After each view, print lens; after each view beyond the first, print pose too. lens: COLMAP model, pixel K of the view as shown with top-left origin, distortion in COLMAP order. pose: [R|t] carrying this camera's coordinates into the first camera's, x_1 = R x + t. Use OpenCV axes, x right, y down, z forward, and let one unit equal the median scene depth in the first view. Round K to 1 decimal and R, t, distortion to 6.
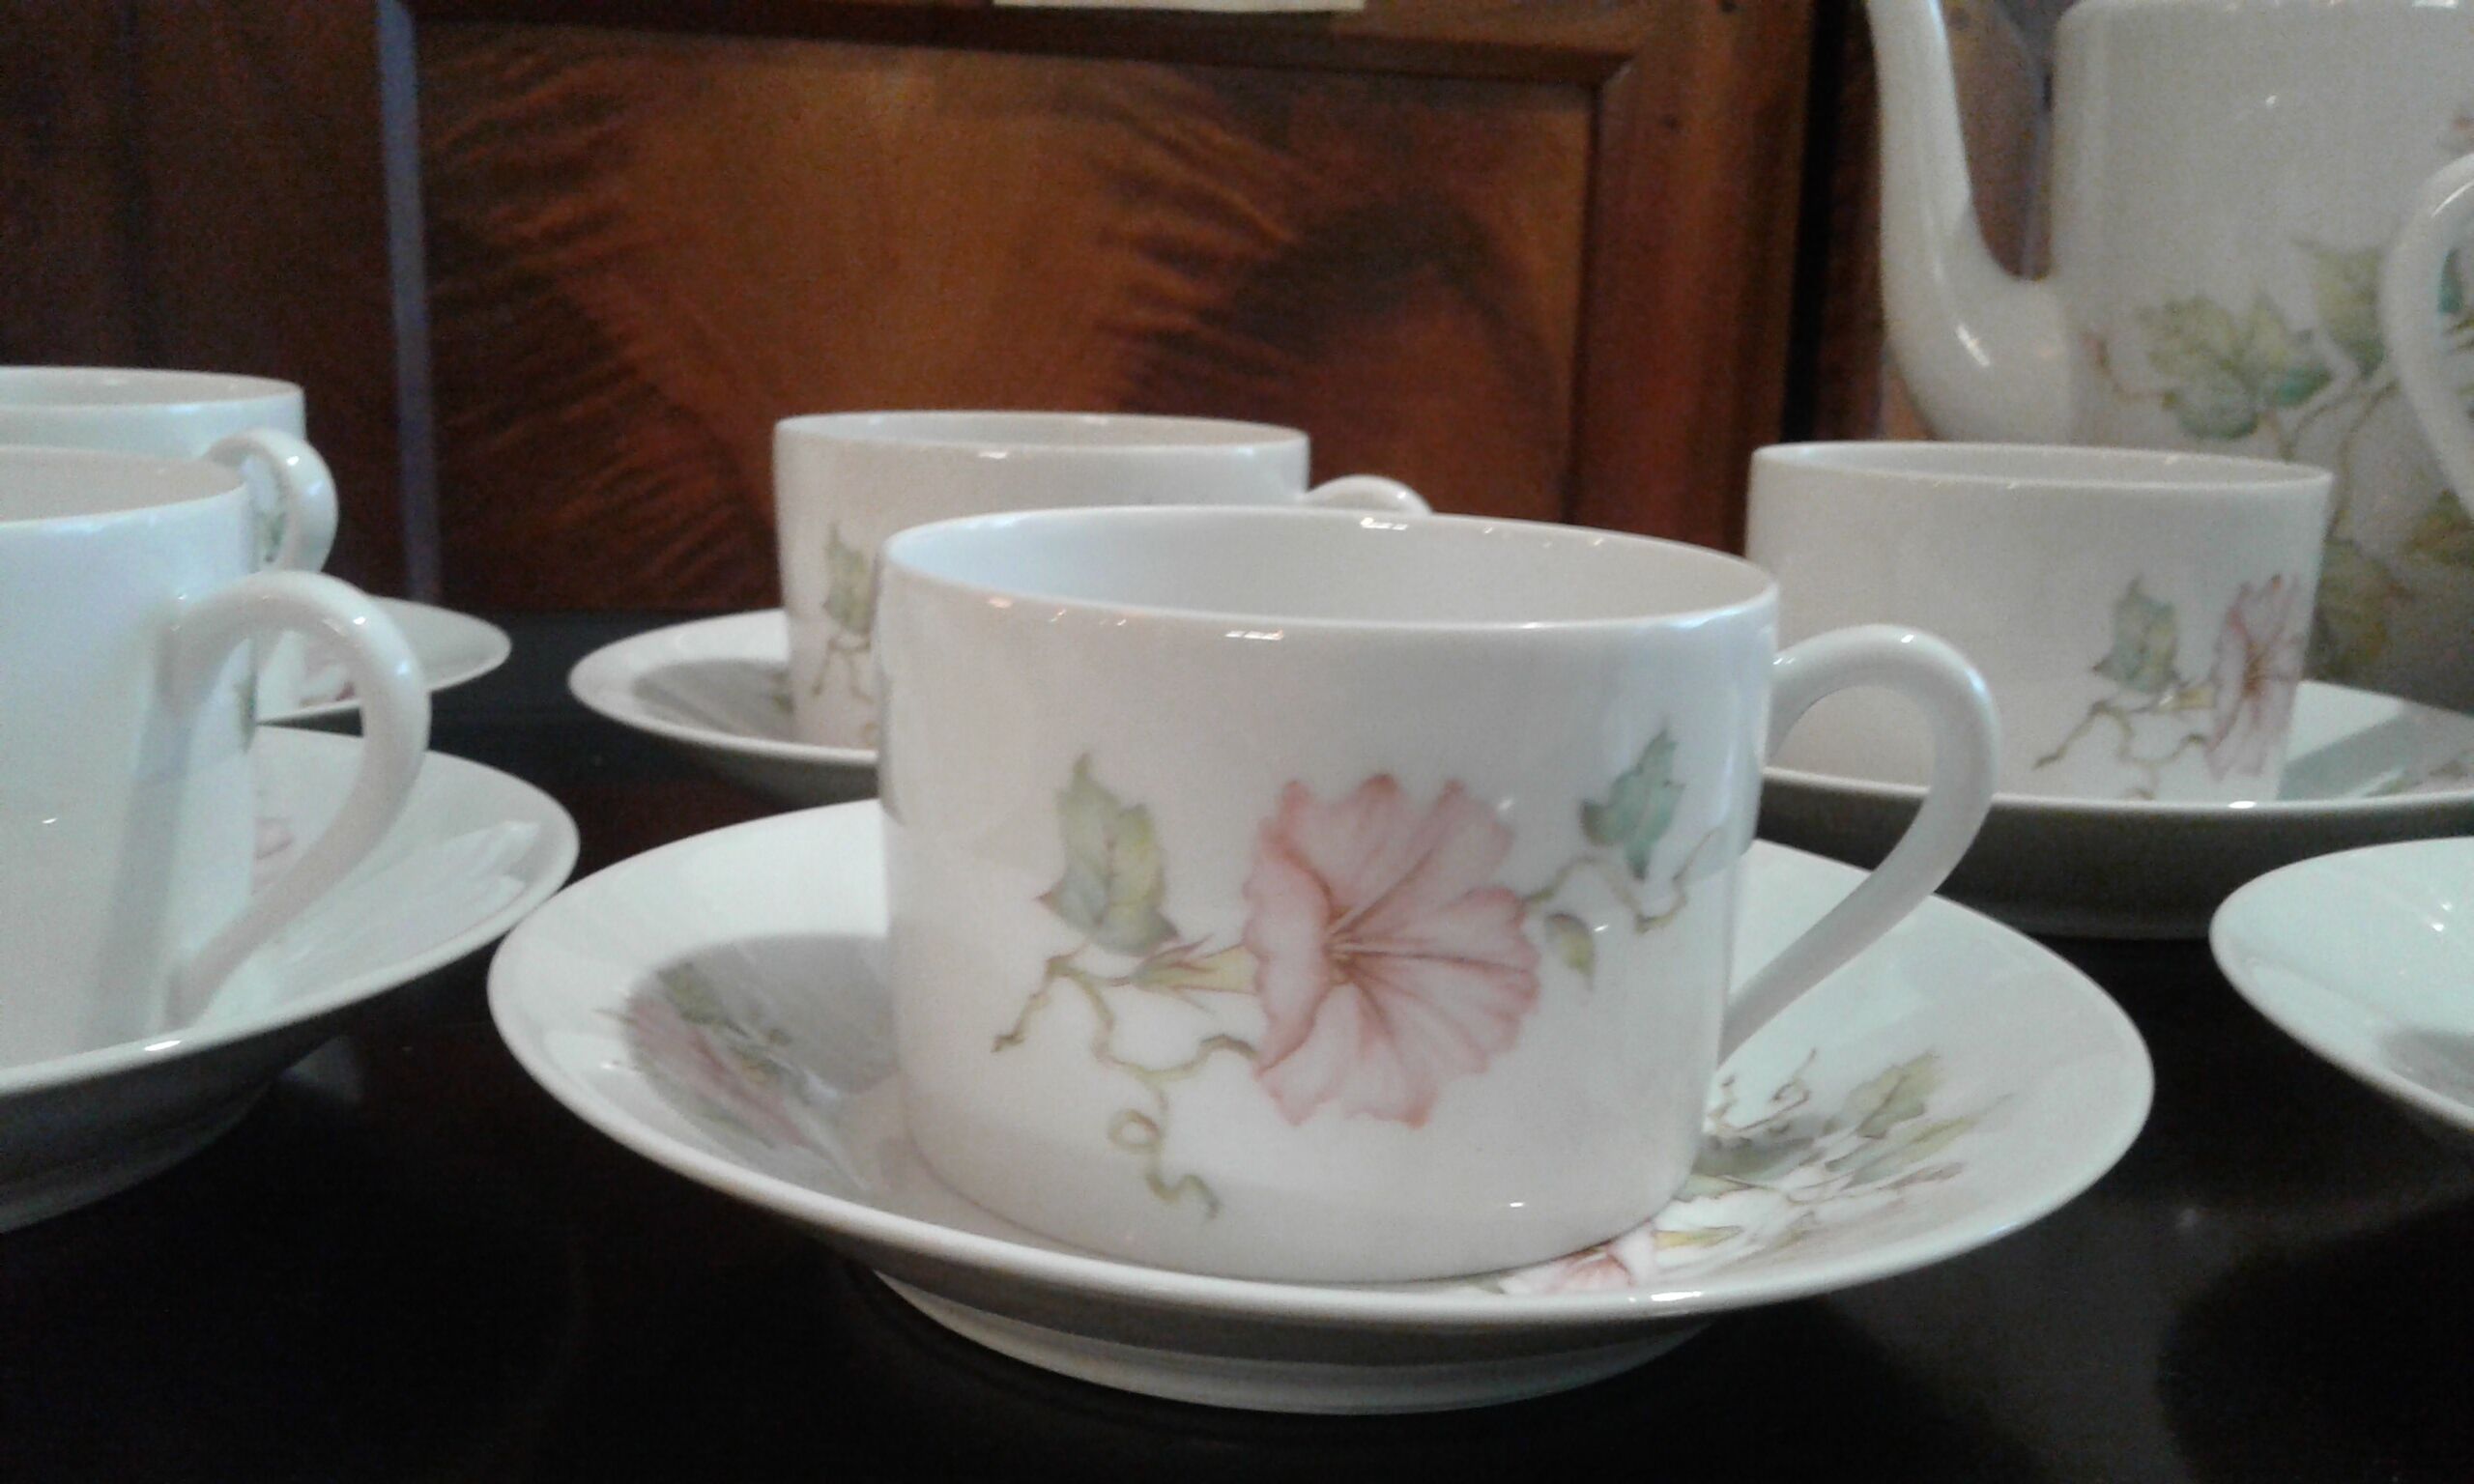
lens RADIAL K [[2375.6, 0, 1237.0], [0, 2375.6, 742.0], [0, 0, 1]] dist [0.059554, -0.000136]
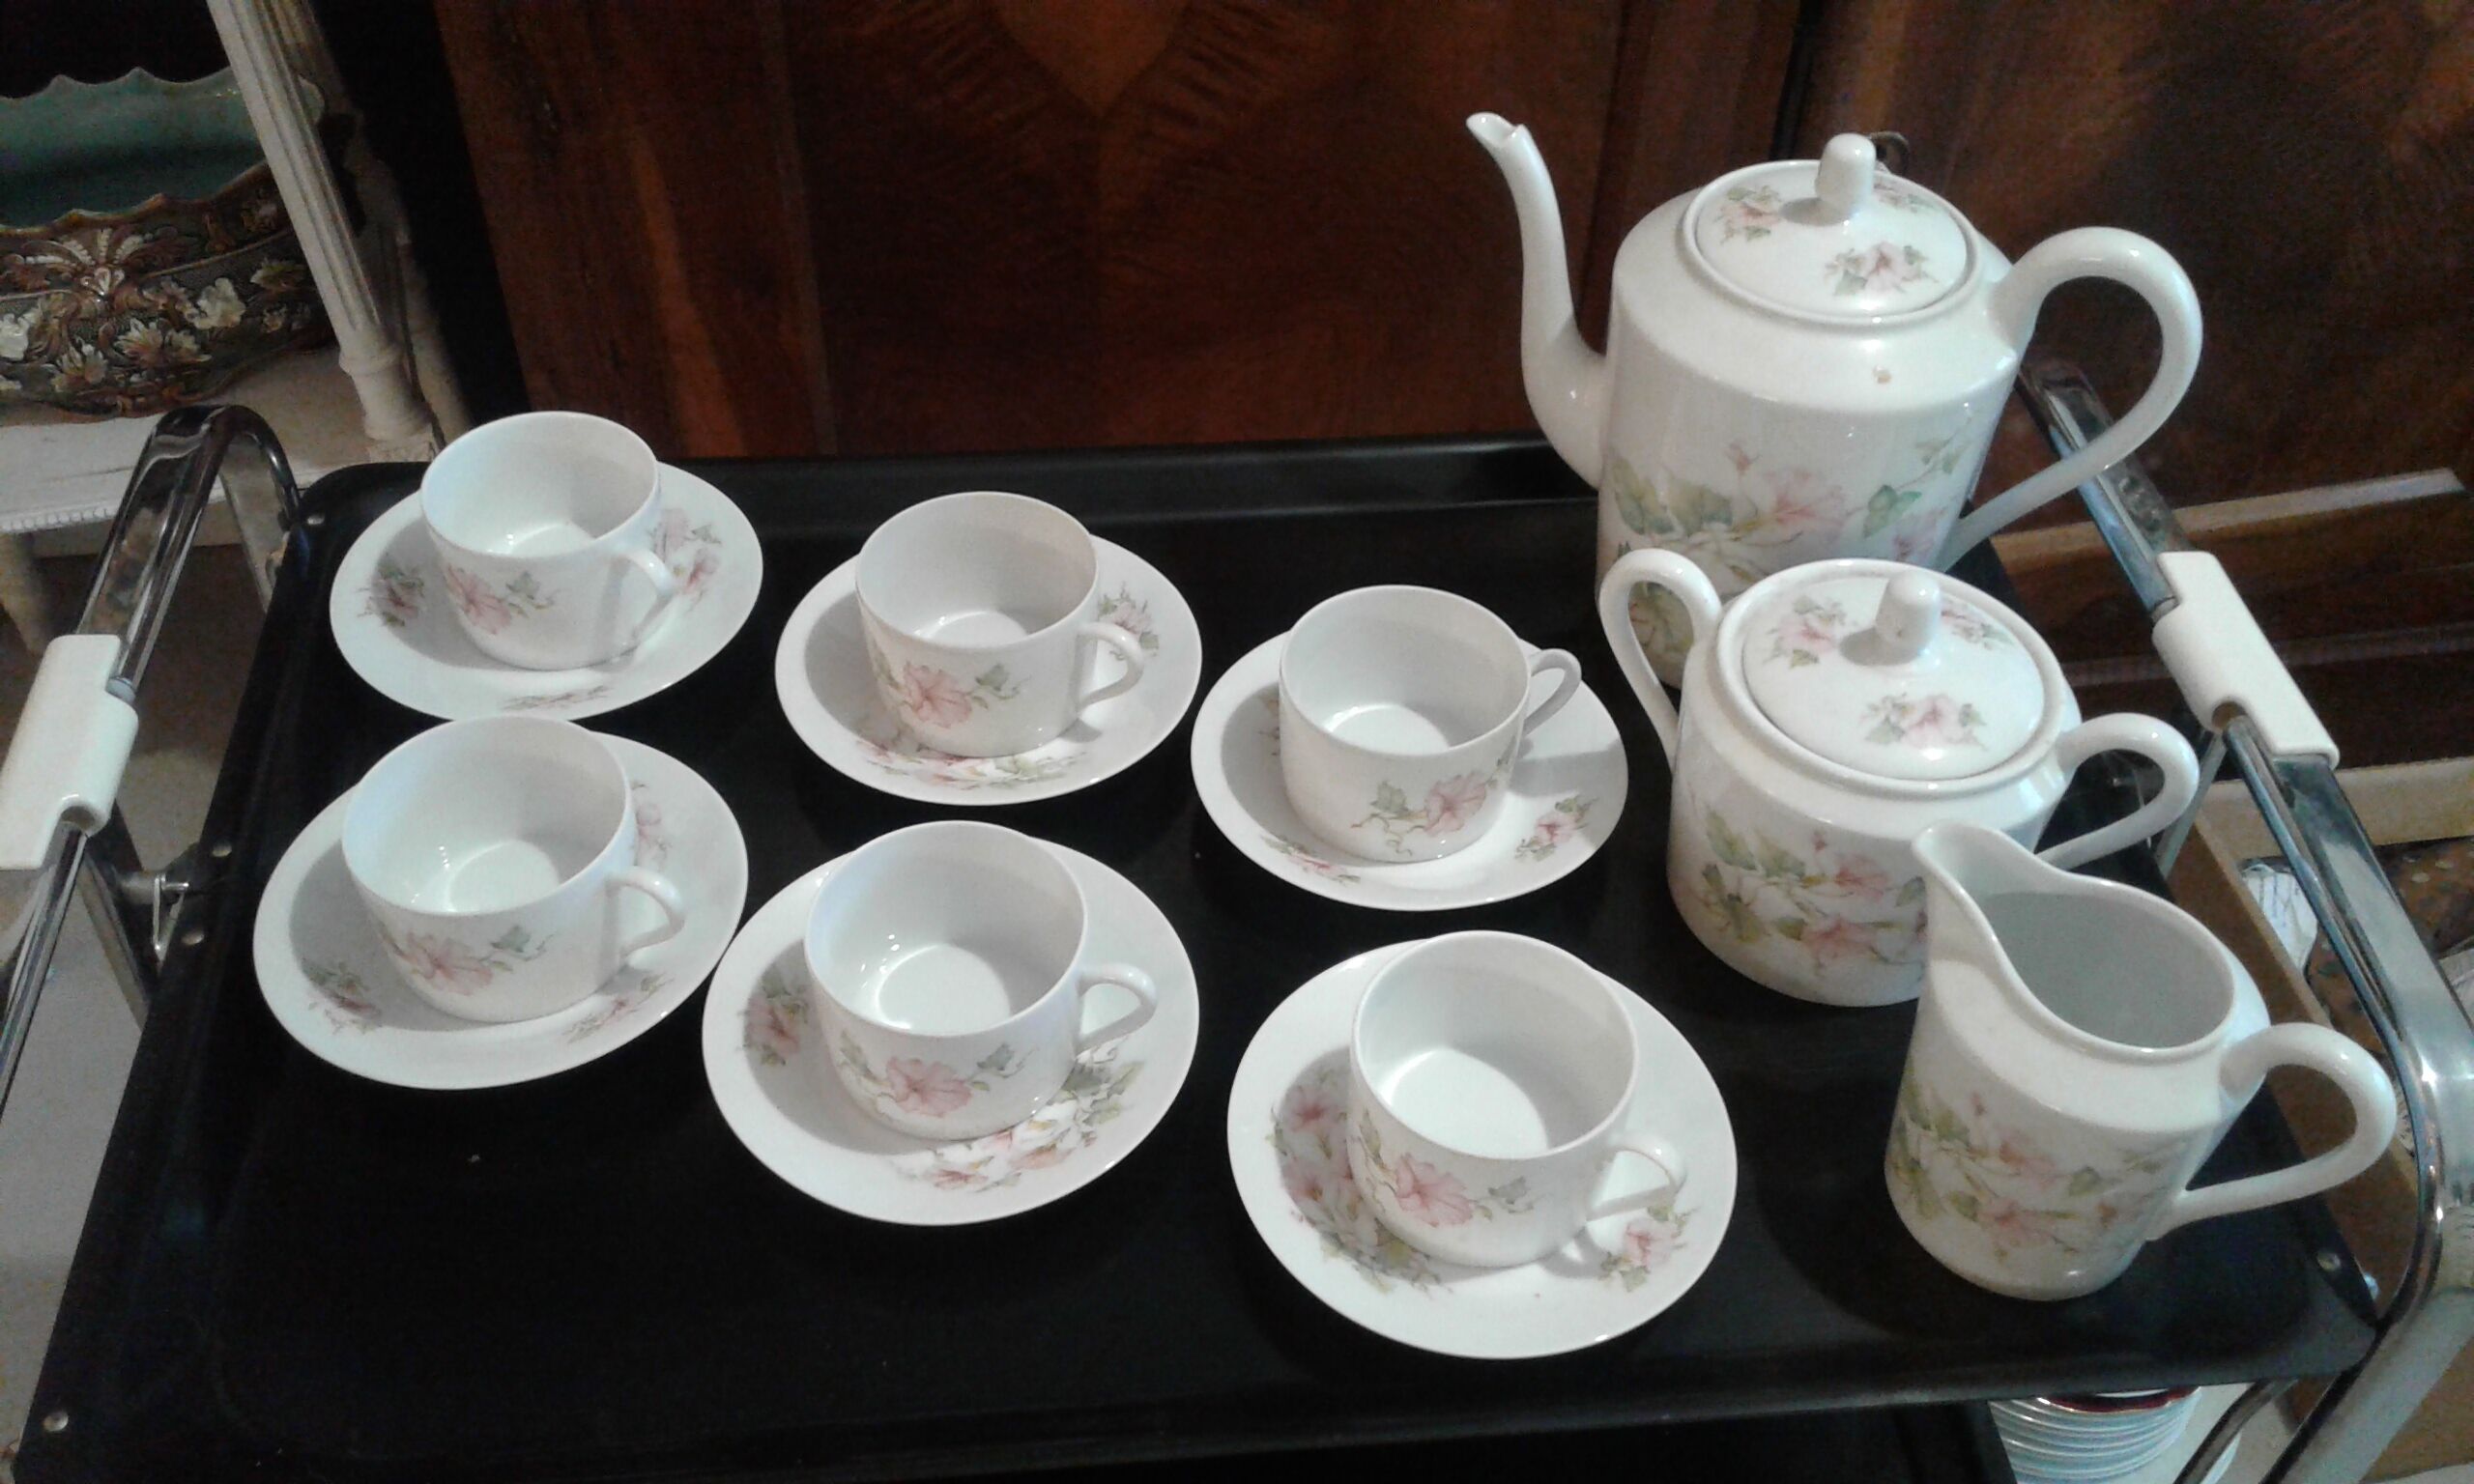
lens RADIAL K [[2330.8, 0, 1237.0], [0, 2330.8, 742.0], [0, 0, 1]] dist [0.111556, -0.253251]
pose [[0.976698, 0.144576, -0.158617, 0.380888], [-0.037282, 0.842117, 0.538005, -0.859675], [0.211356, -0.519554, 0.827884, -0.594602]]
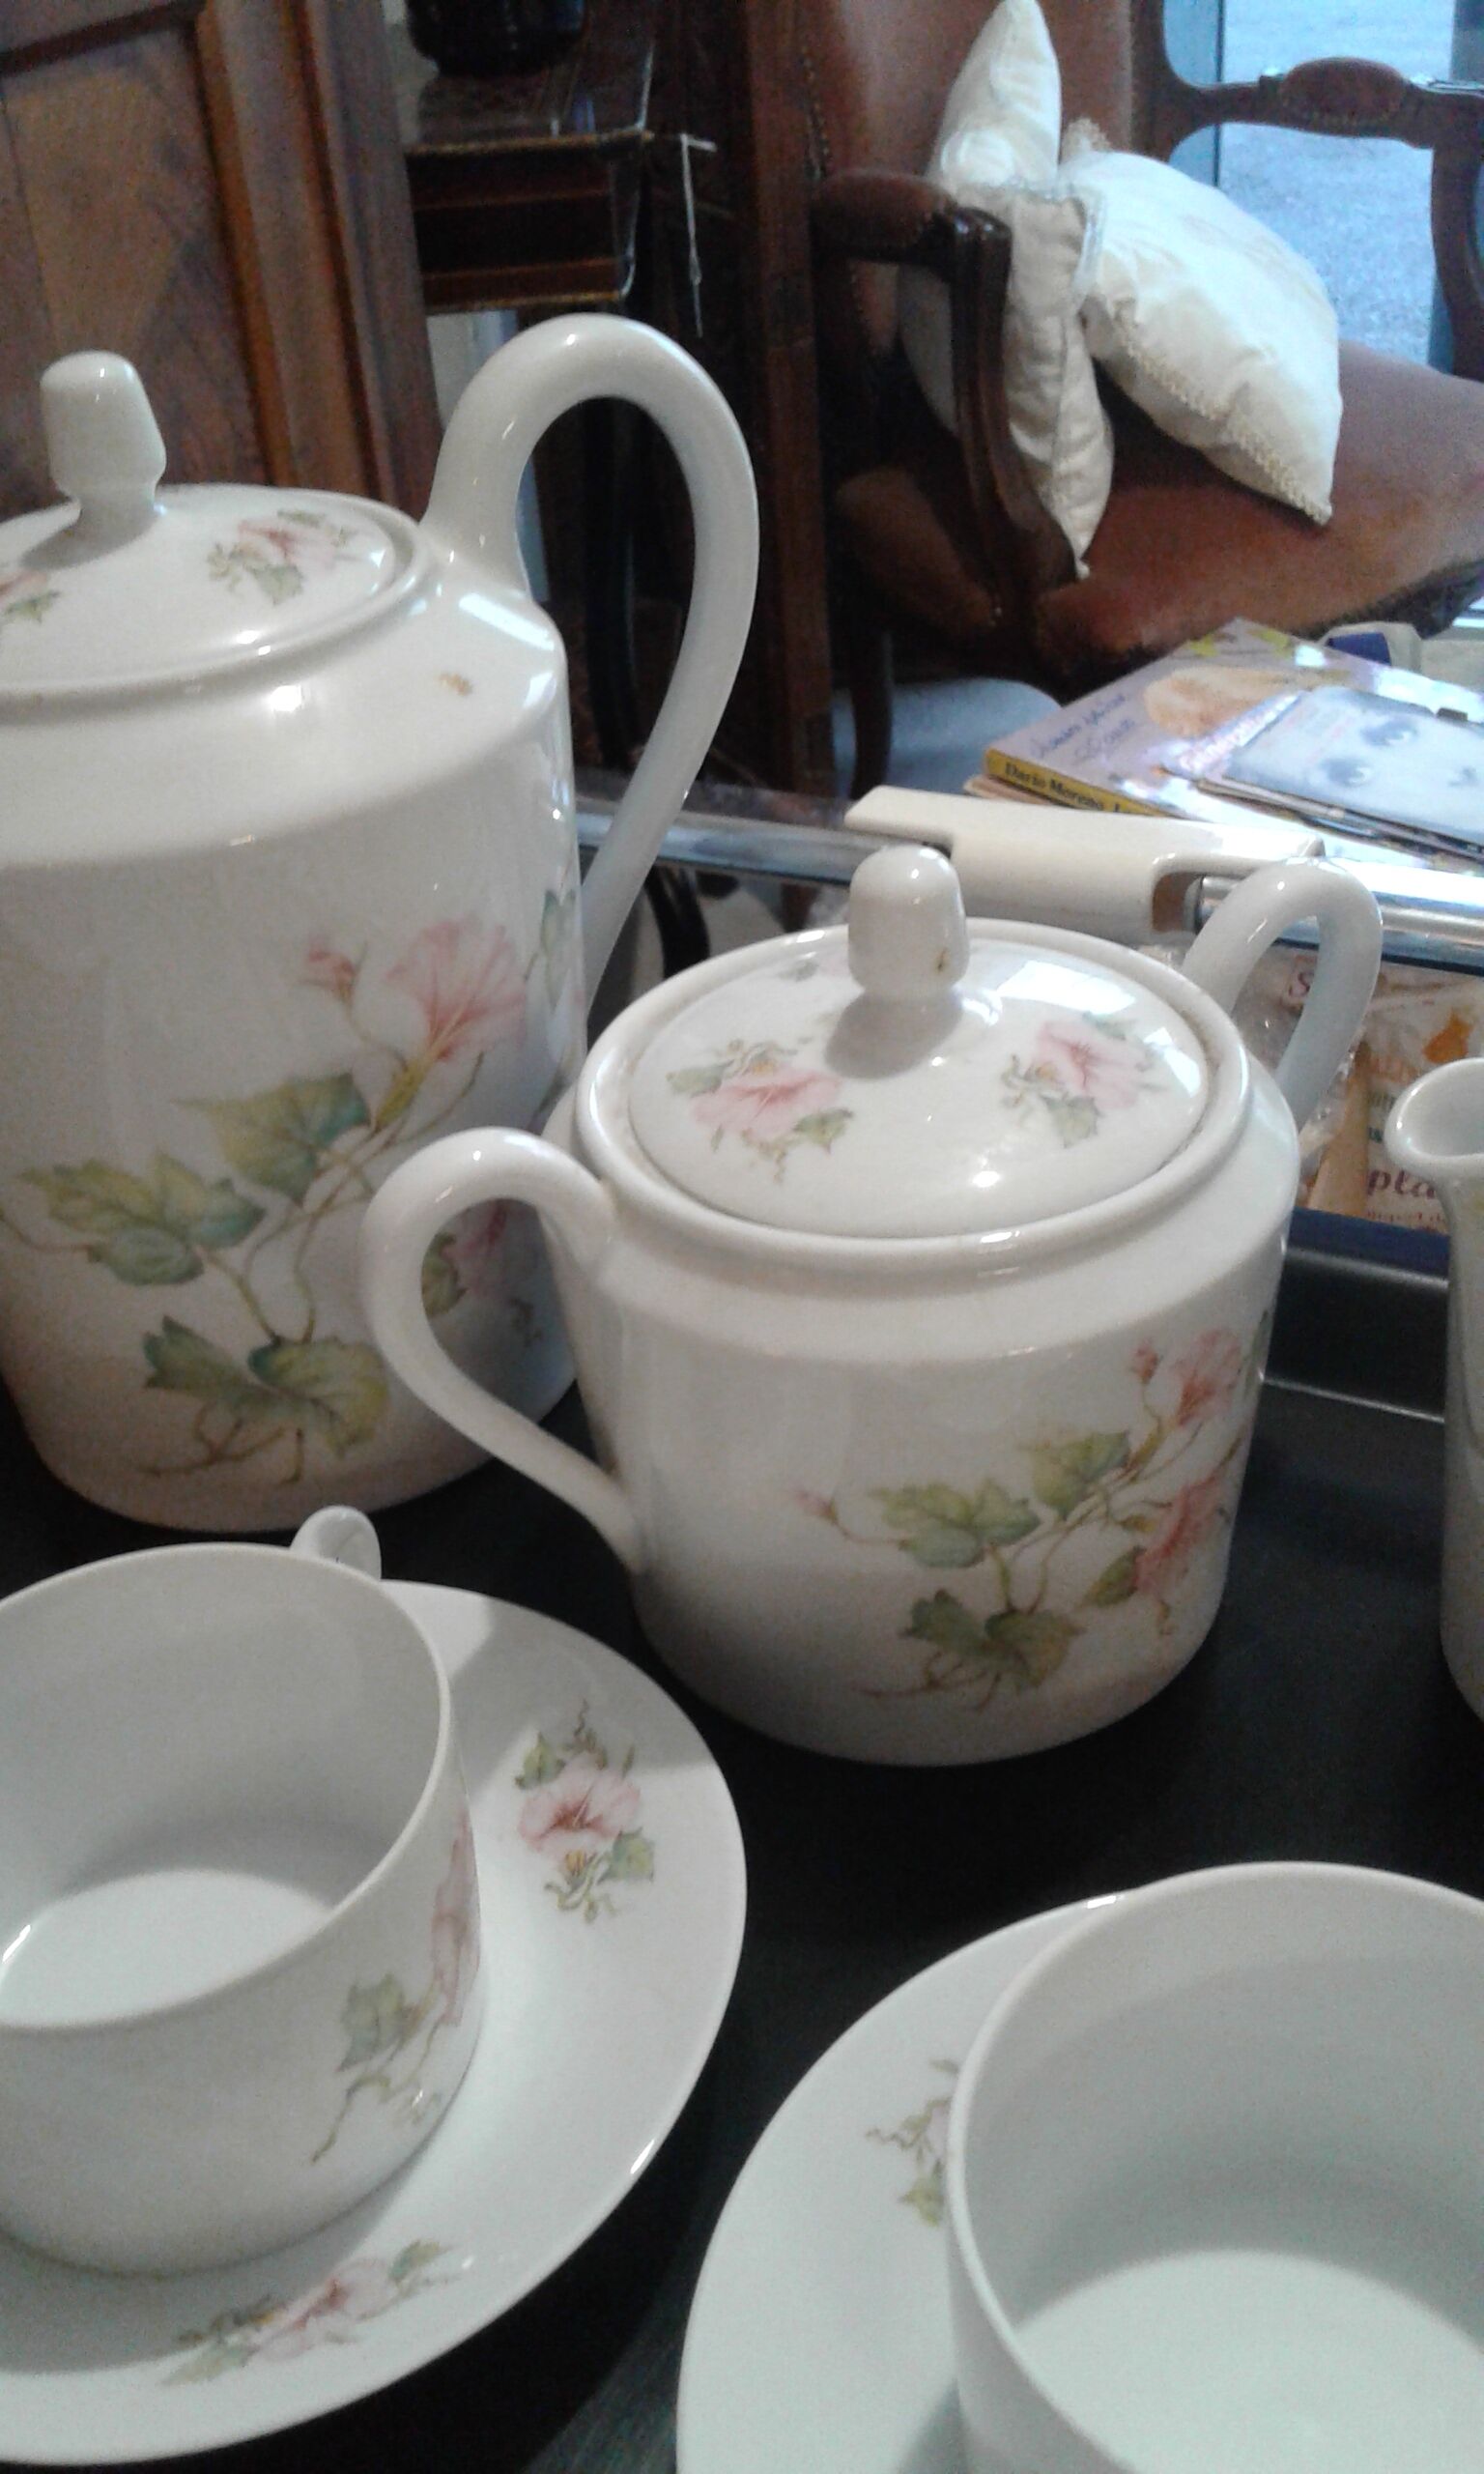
lens RADIAL K [[2326.4, 0, 742.0], [0, 2326.4, 1237.0], [0, 0, 1]] dist [0.116147, -0.260962]
pose [[0.695348, -0.466575, 0.546625, 0.080497], [0.239833, 0.867651, 0.435502, -0.425849], [-0.677475, -0.171727, 0.715219, 0.203025]]
